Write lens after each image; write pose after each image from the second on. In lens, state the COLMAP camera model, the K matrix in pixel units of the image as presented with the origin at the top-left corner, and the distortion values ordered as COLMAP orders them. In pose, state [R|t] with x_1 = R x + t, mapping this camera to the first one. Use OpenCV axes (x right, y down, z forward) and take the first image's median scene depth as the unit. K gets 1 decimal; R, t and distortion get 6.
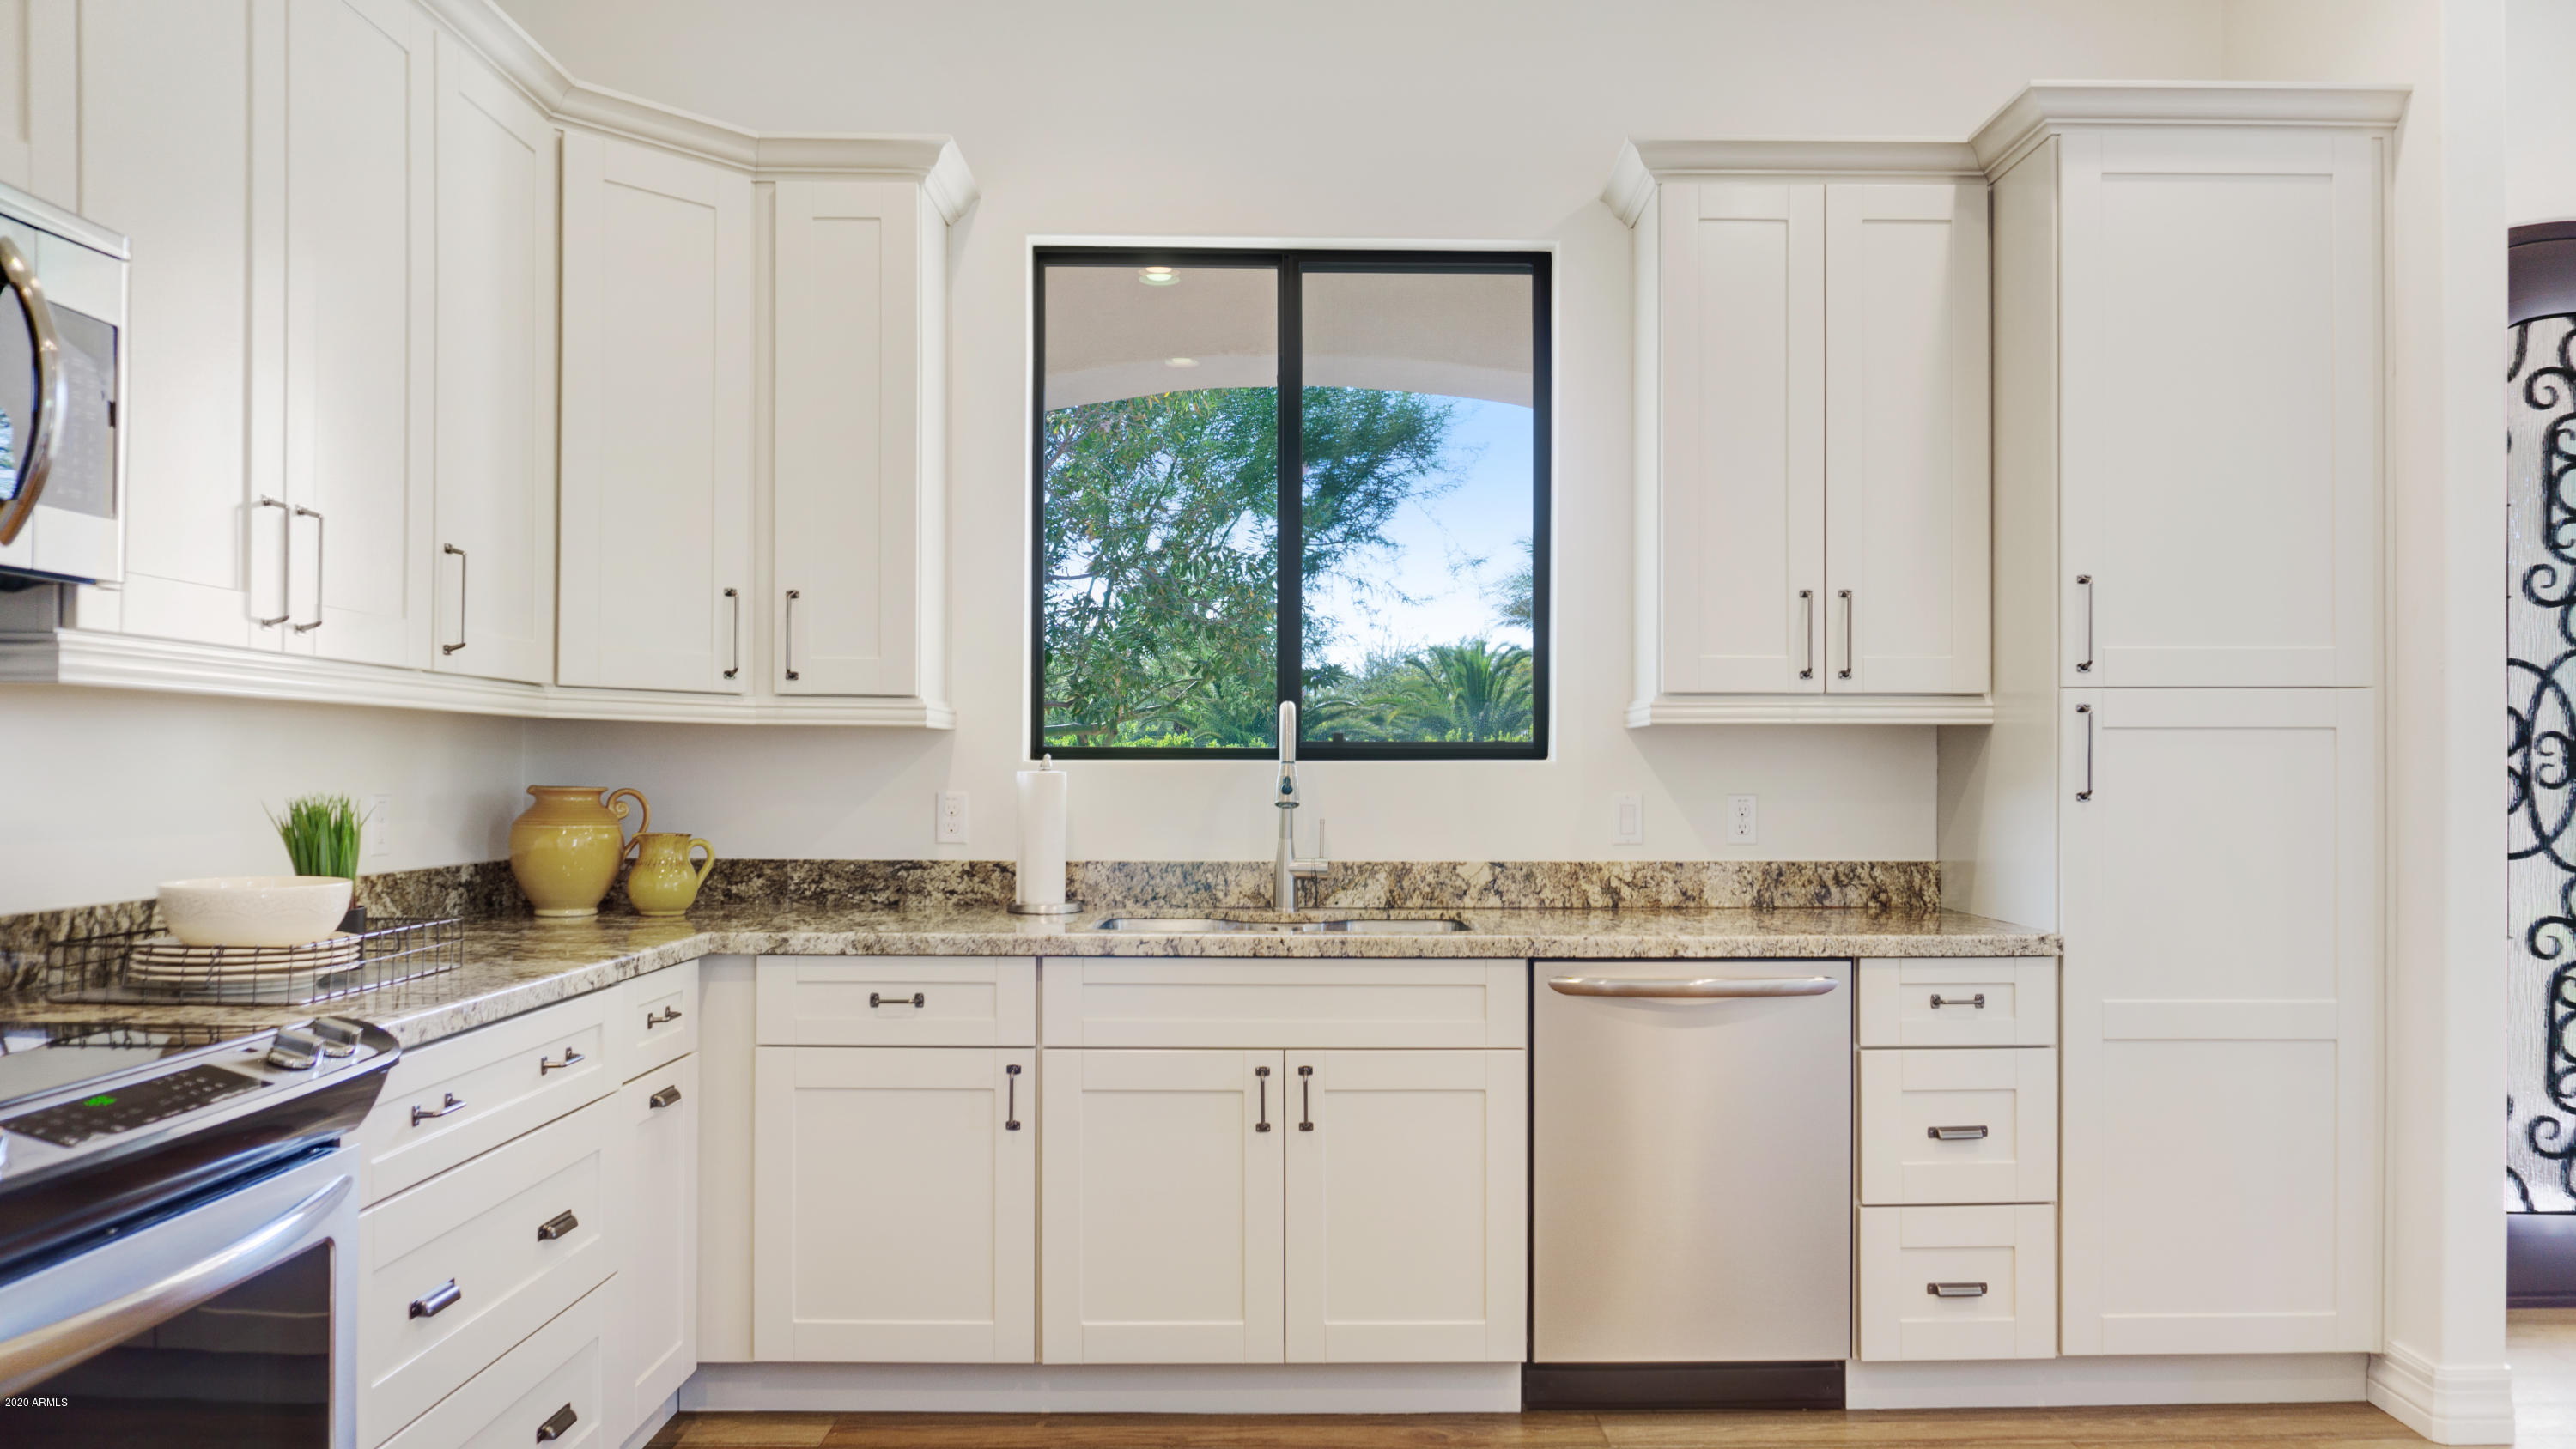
lens RADIAL K [[1856.7, 0, 1293.4], [0, 1856.7, 716.5], [0, 0, 1]] dist [0.035363, 0.000511]
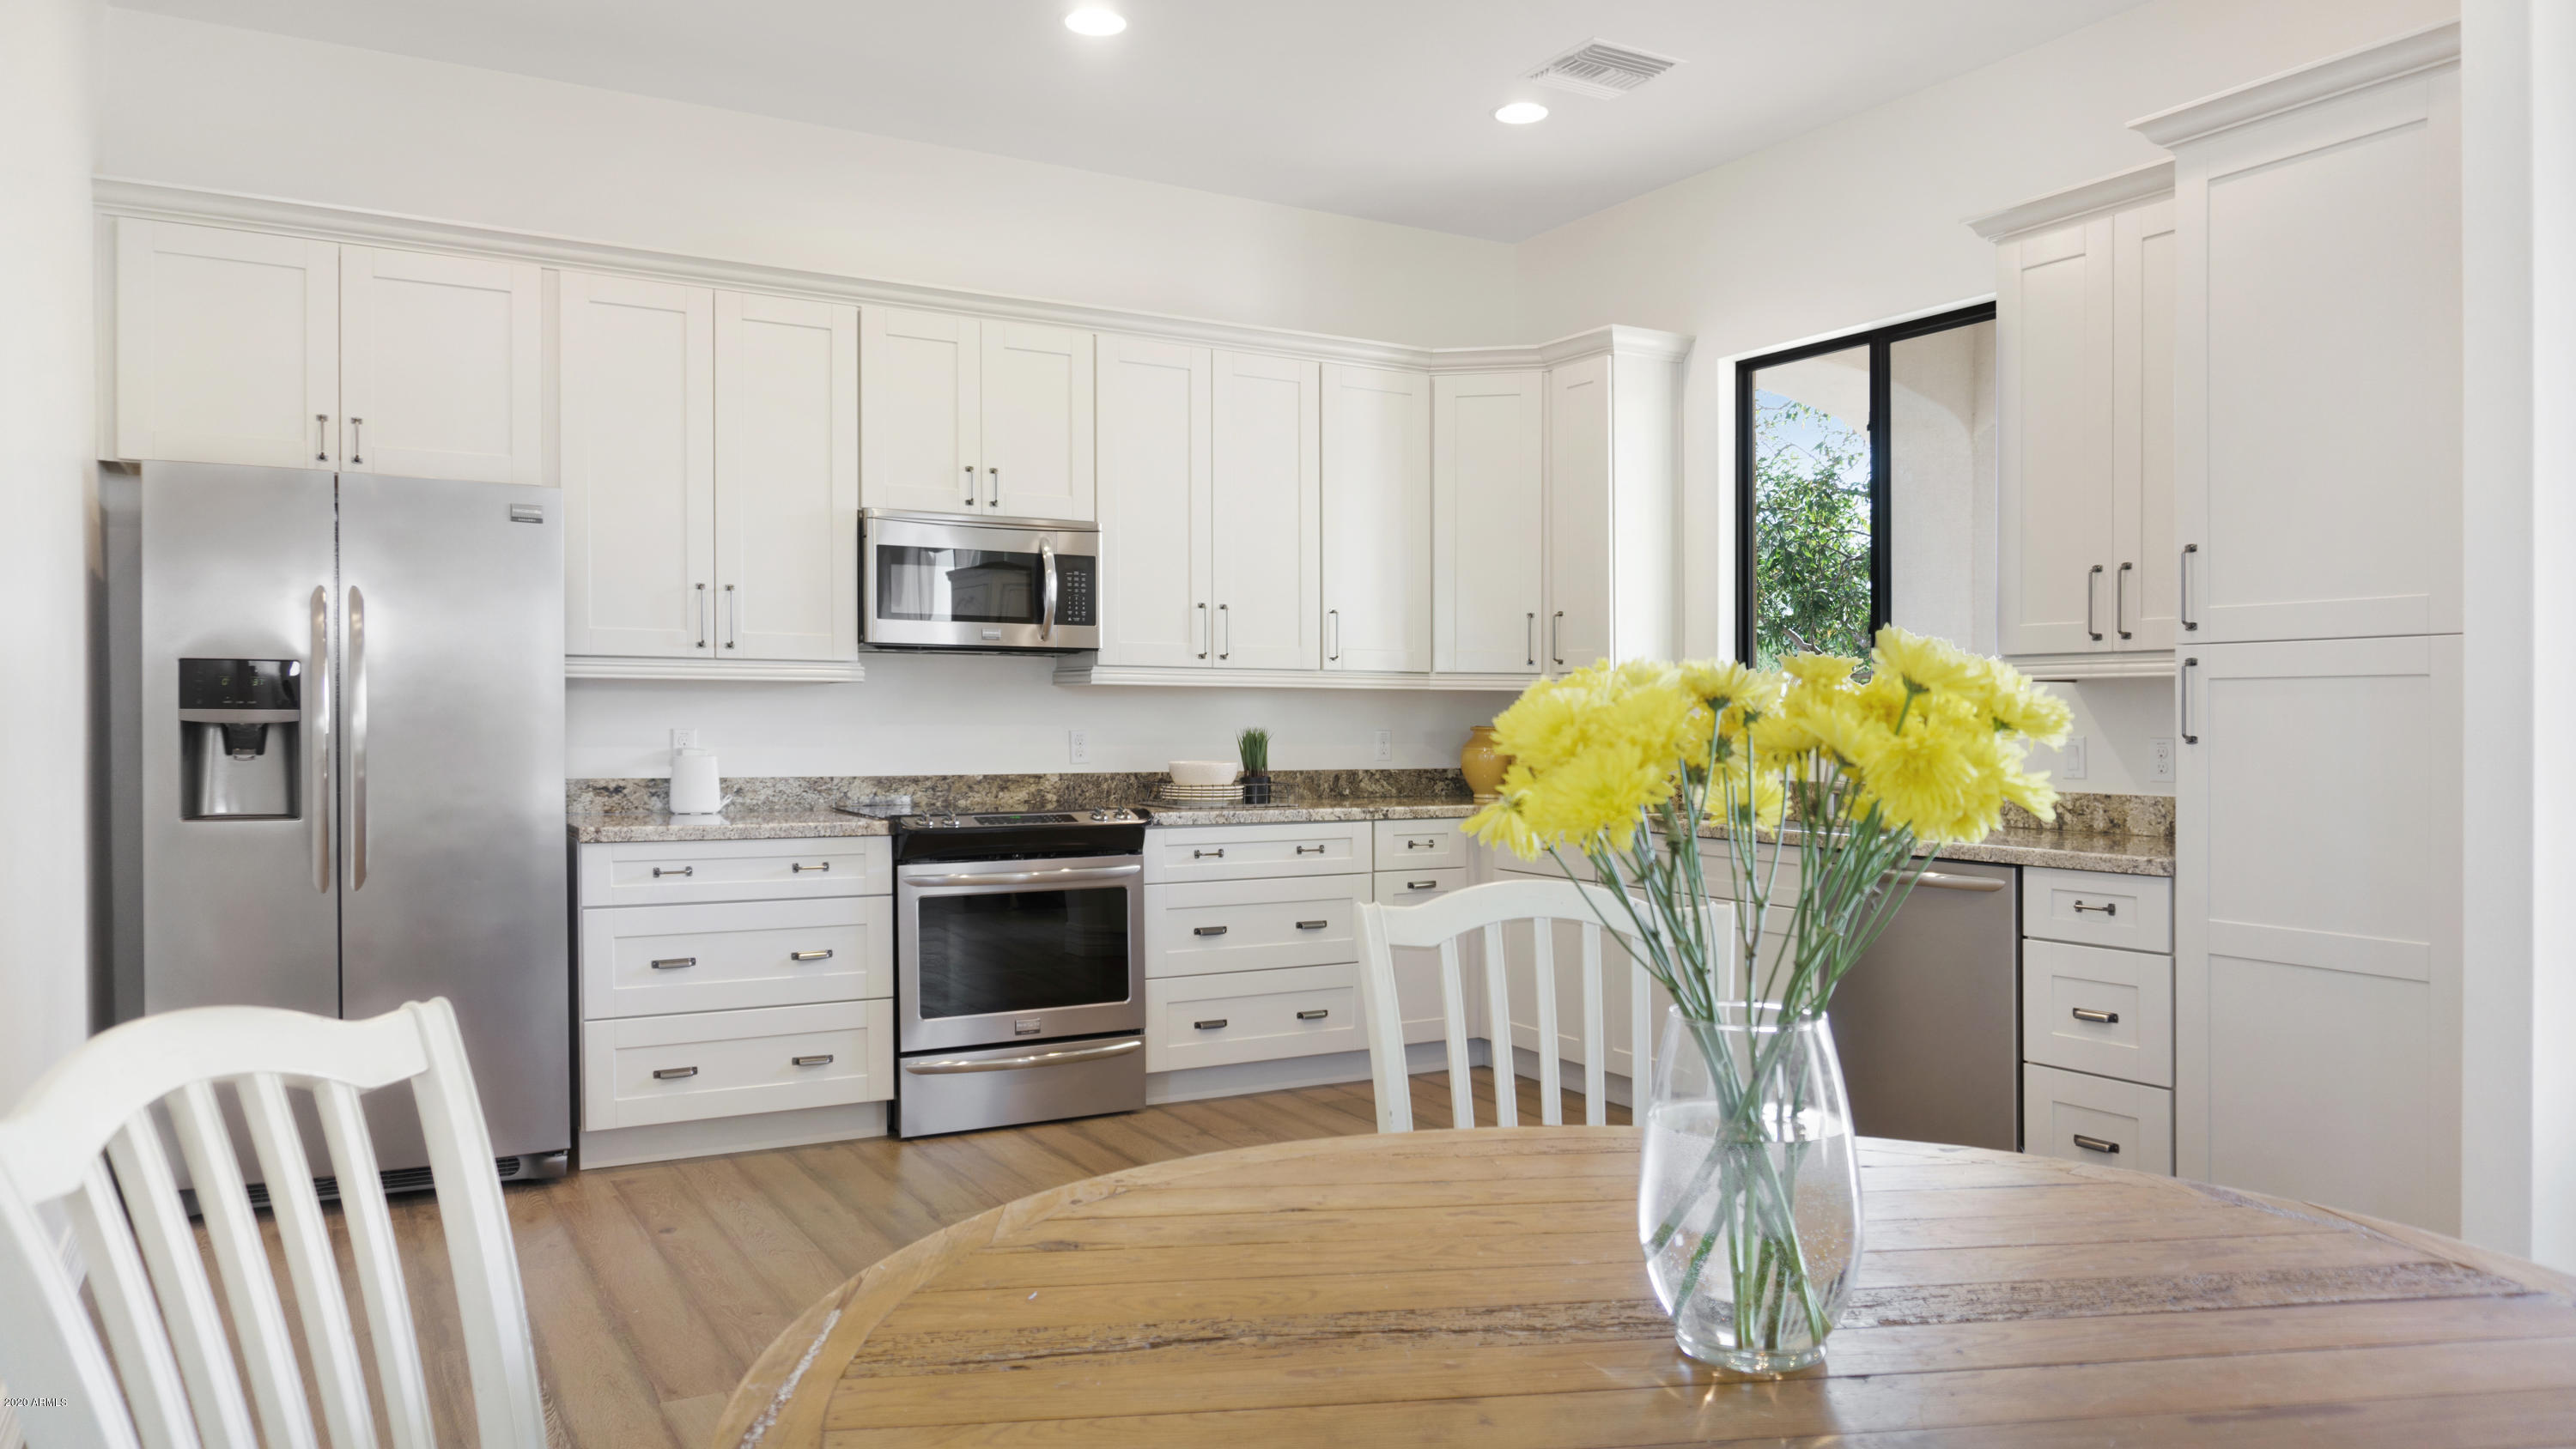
lens RADIAL K [[1856.7, 0, 1288.7], [0, 1856.7, 727.0], [0, 0, 1]] dist [0.035363, 0.000511]
pose [[0.475958, 0.002823, -0.879463, 1.017772], [0.024715, 0.999557, 0.016585, 0.002817], [0.879121, -0.029630, 0.475677, -0.021849]]
